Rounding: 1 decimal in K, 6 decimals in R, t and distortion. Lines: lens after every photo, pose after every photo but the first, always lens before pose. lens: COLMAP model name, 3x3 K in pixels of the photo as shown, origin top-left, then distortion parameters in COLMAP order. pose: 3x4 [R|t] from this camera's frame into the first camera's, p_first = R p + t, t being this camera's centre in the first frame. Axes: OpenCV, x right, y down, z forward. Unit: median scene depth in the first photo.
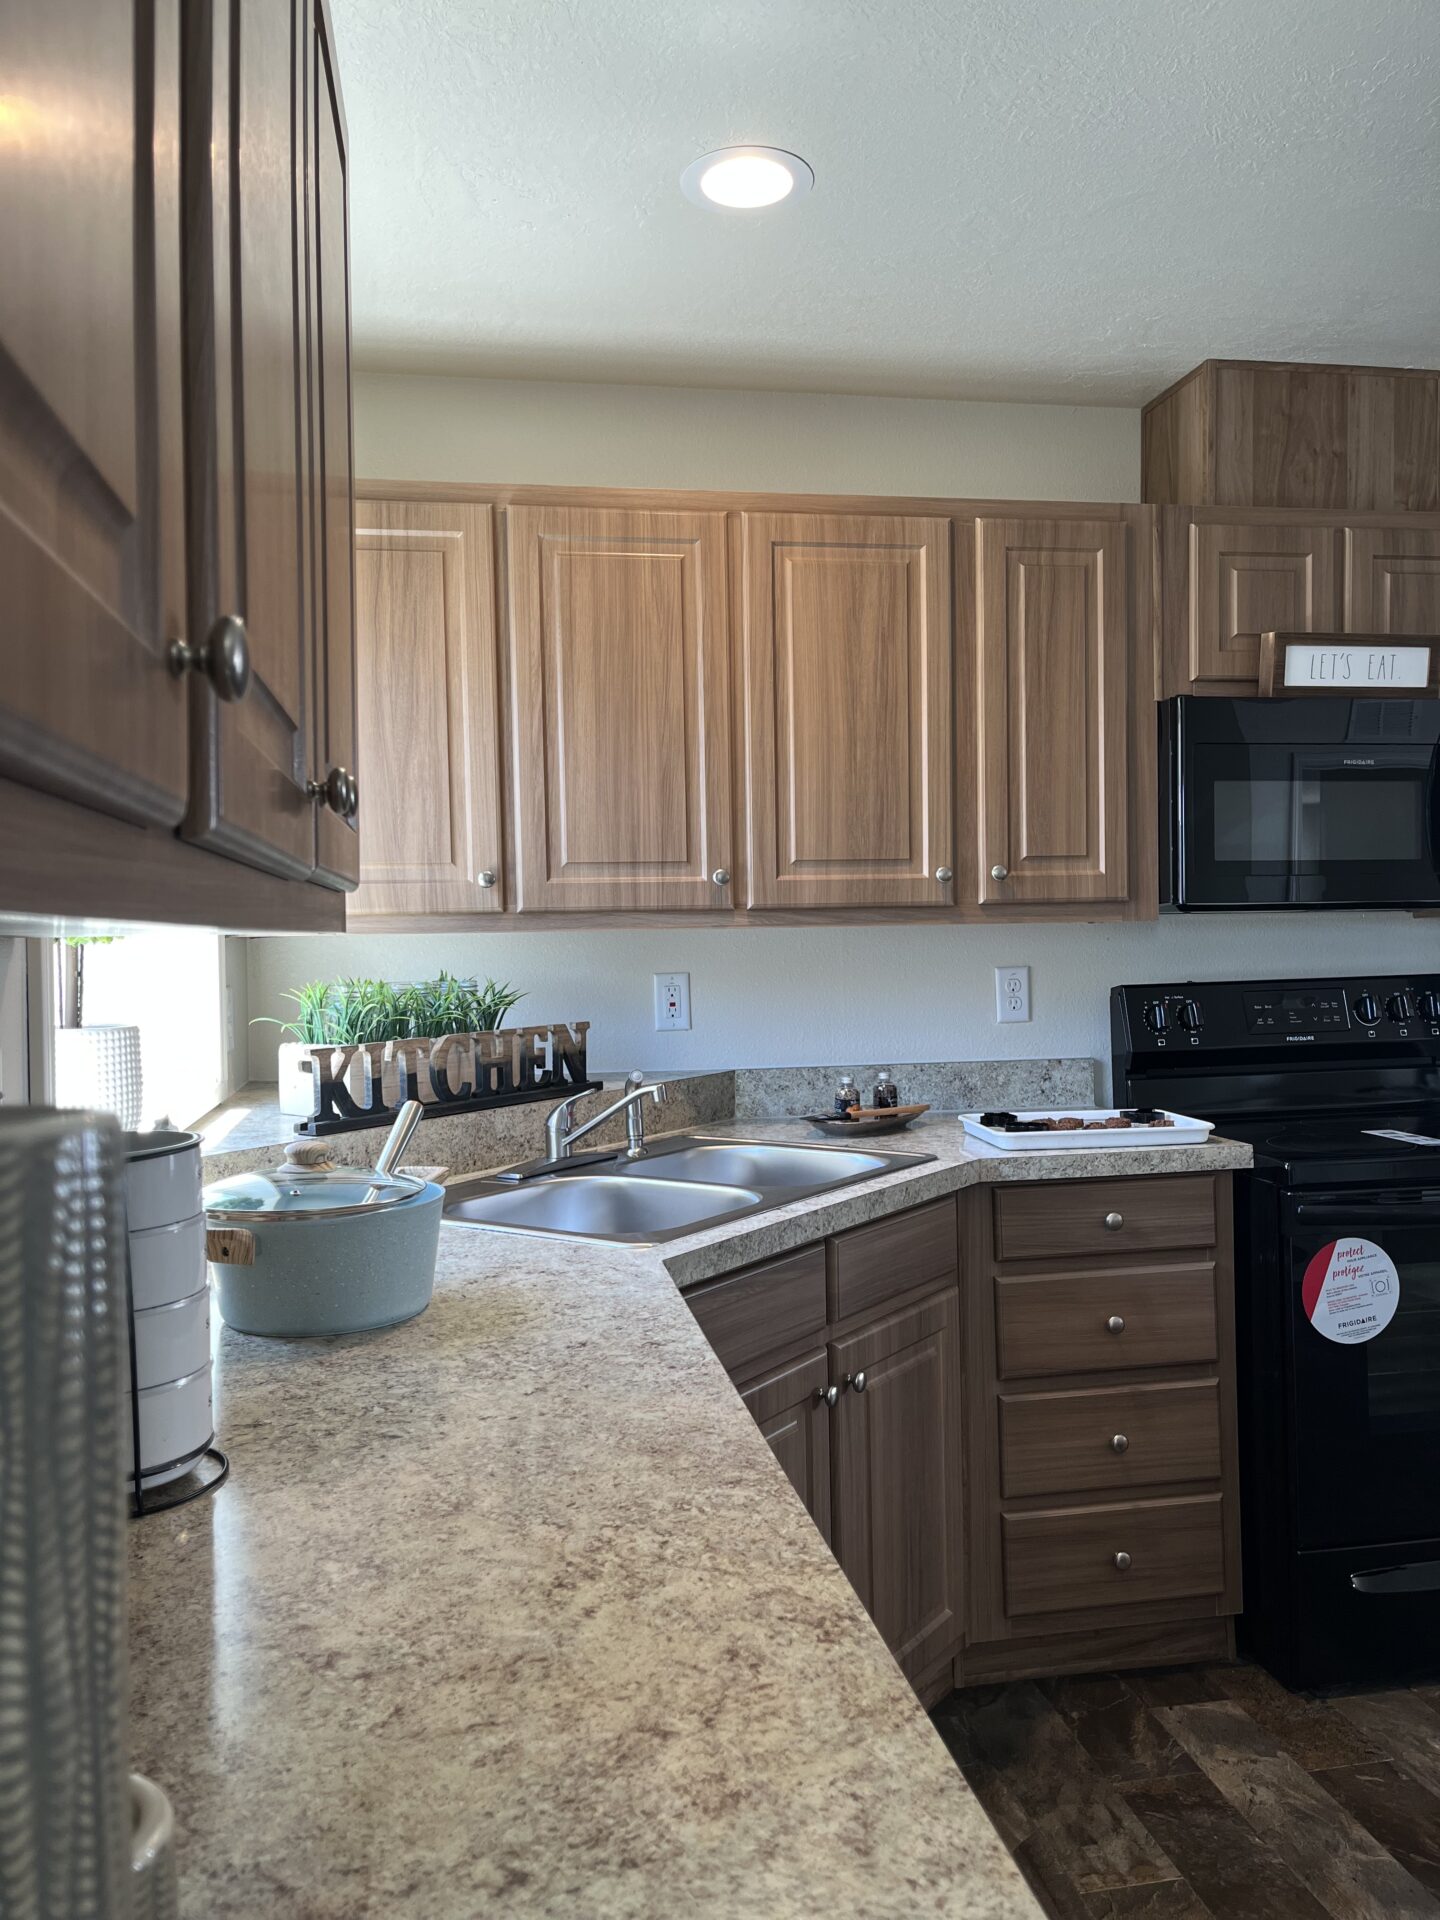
lens RADIAL K [[1459.6, 0, 722.1], [0, 1459.6, 961.7], [0, 0, 1]] dist [0.031311, -0.007839]
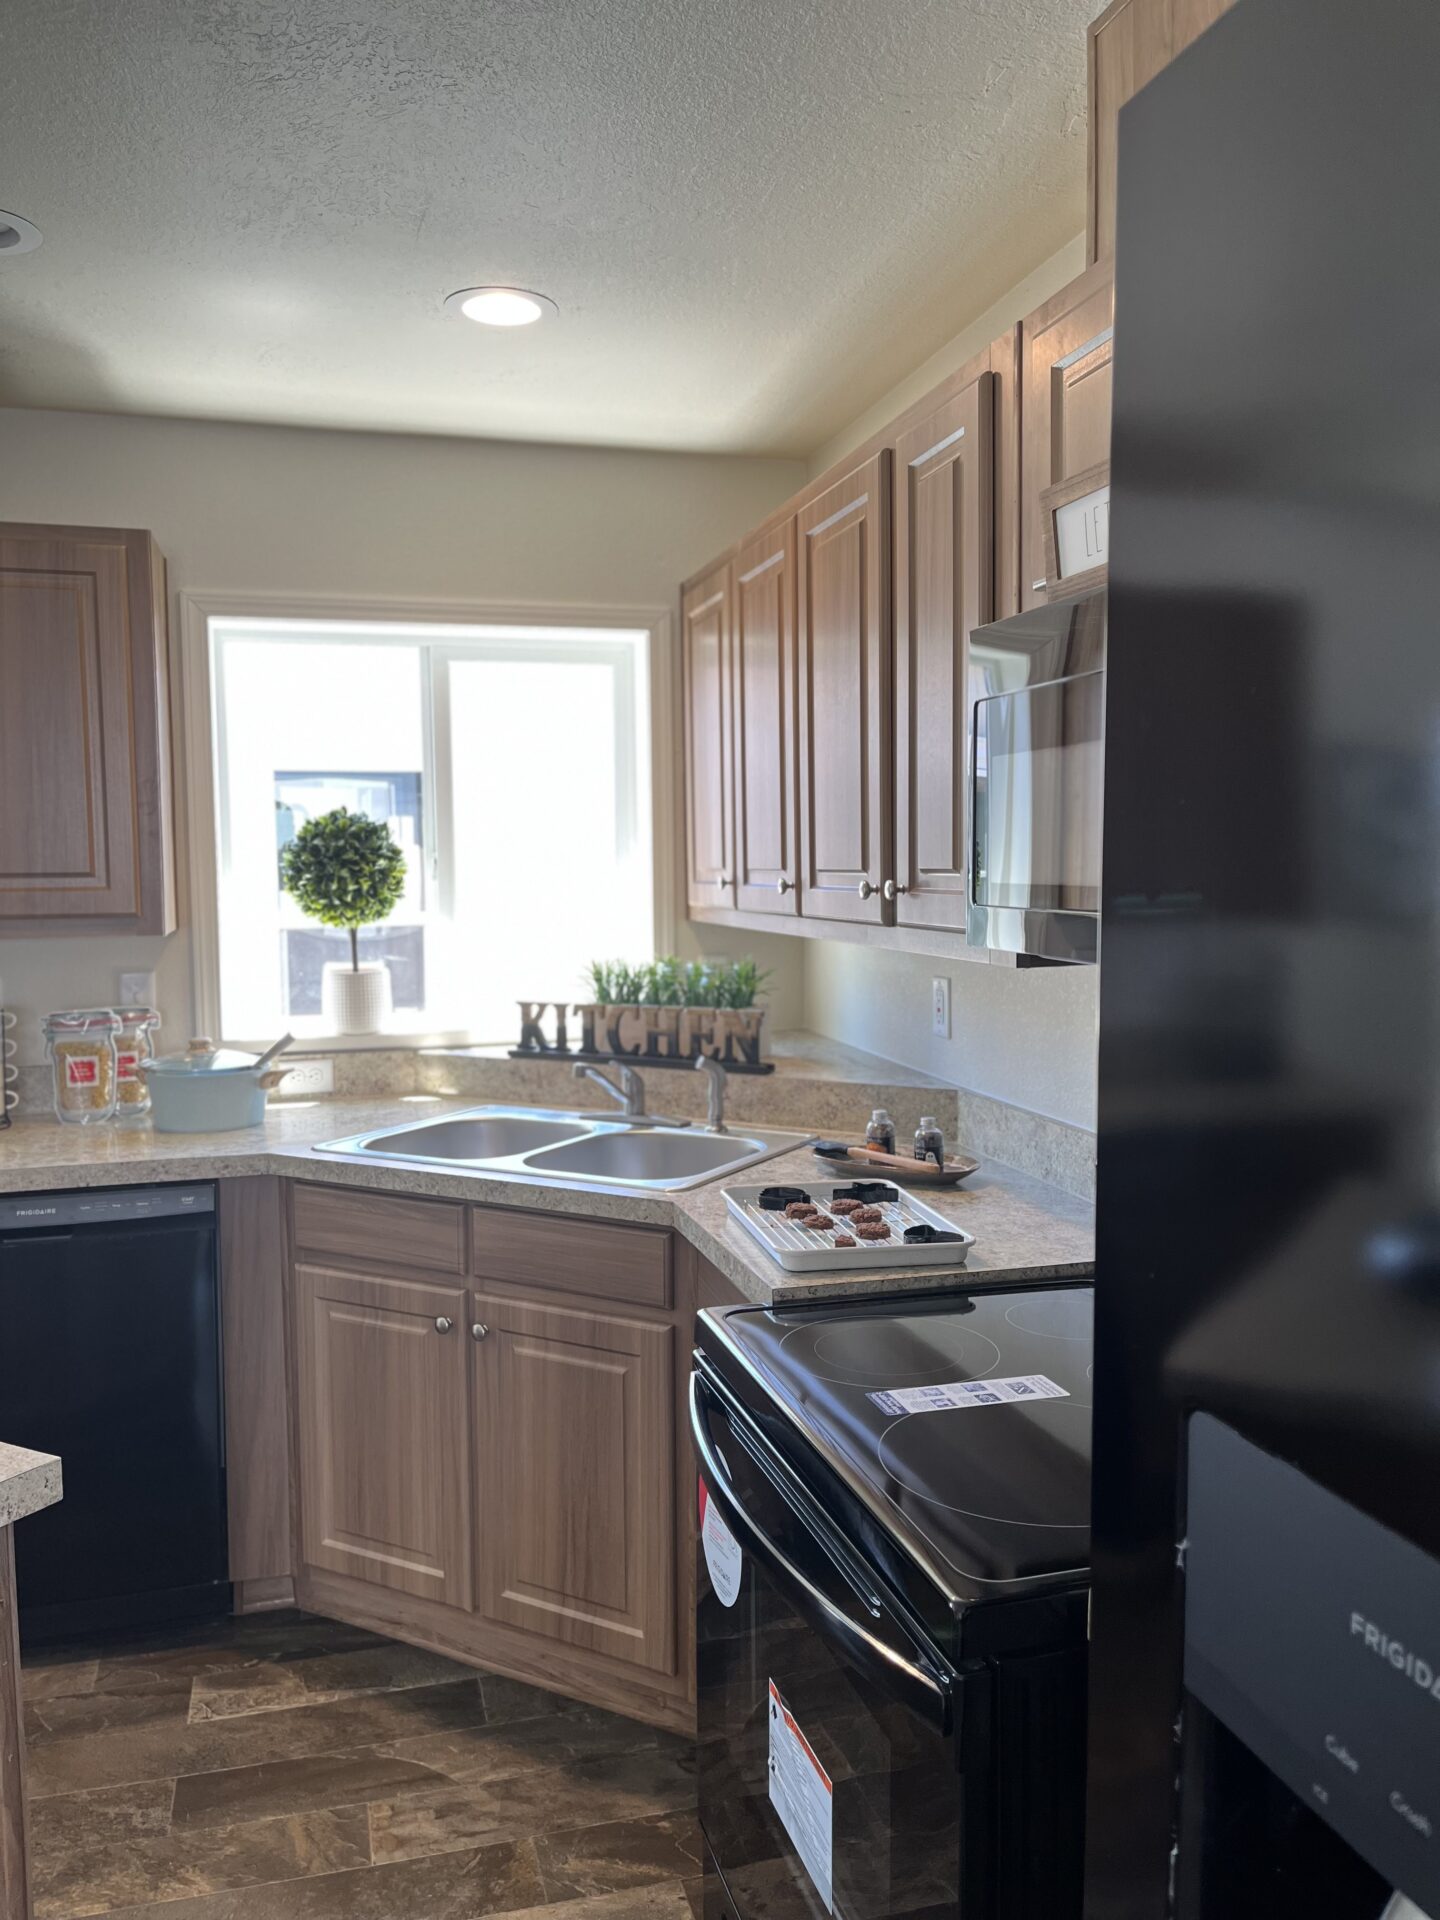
lens RADIAL K [[1459.6, 0, 726.4], [0, 1459.6, 960.7], [0, 0, 1]] dist [0.031311, -0.007839]
pose [[0.113658, 0.086861, -0.989716, 0.977820], [-0.015289, 0.996206, 0.085674, -0.089839], [0.993402, 0.005394, 0.114555, 0.826097]]
